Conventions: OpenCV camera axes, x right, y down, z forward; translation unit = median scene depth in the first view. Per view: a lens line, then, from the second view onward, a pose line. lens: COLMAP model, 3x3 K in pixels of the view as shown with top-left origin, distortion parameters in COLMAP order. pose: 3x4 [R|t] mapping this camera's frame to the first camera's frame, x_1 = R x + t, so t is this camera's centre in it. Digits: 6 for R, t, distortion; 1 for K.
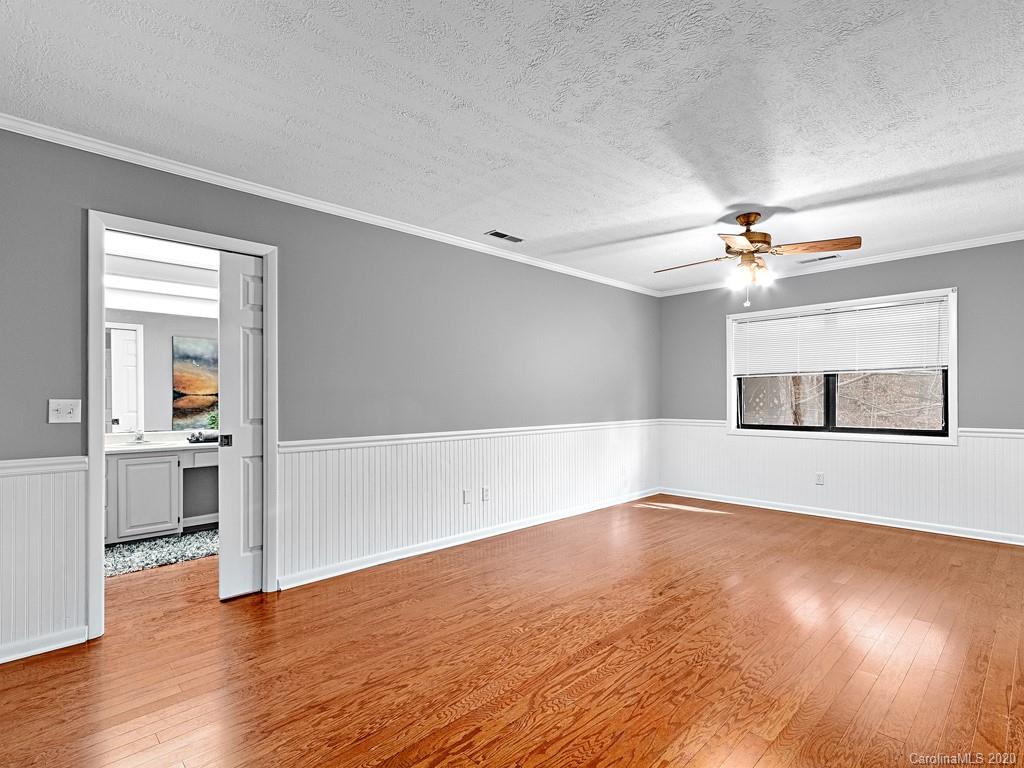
lens RADIAL K [[513.1, 0, 510.9], [0, 513.1, 394.0], [0, 0, 1]] dist [0.002090, -0.000638]
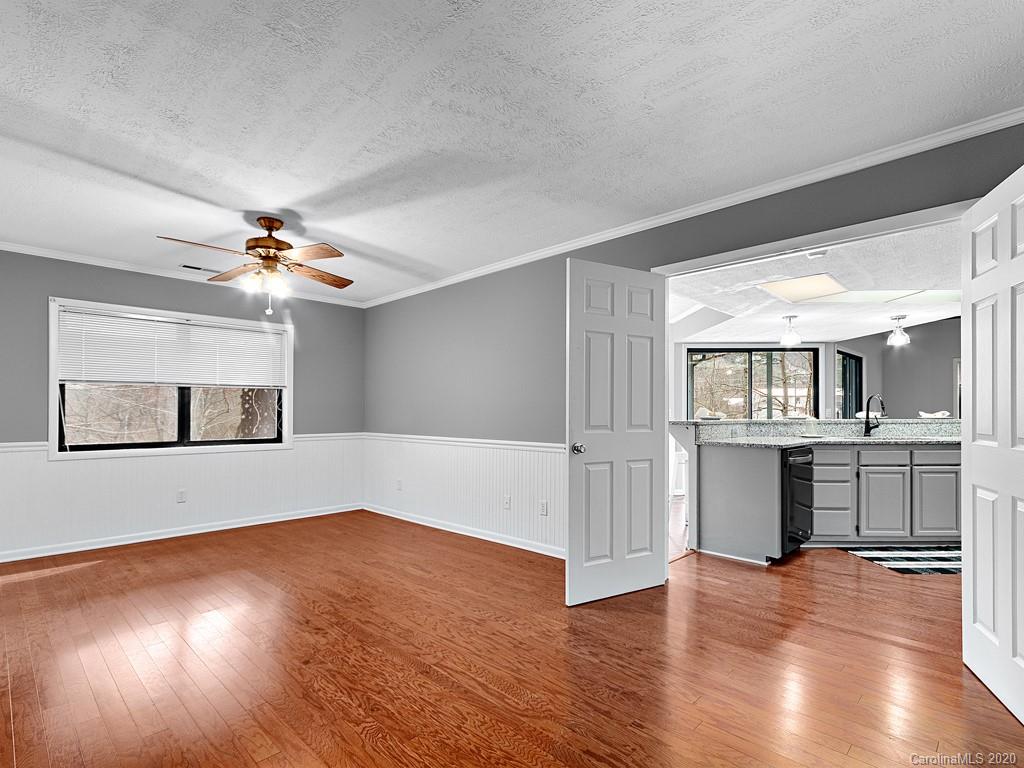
lens RADIAL K [[513.1, 0, 506.8], [0, 513.1, 407.0], [0, 0, 1]] dist [0.002090, -0.000638]
pose [[-0.025839, 0.016936, 0.999523, -0.503252], [-0.009692, 0.999805, -0.017191, 0.014140], [-0.999619, -0.010131, -0.025670, 0.577718]]
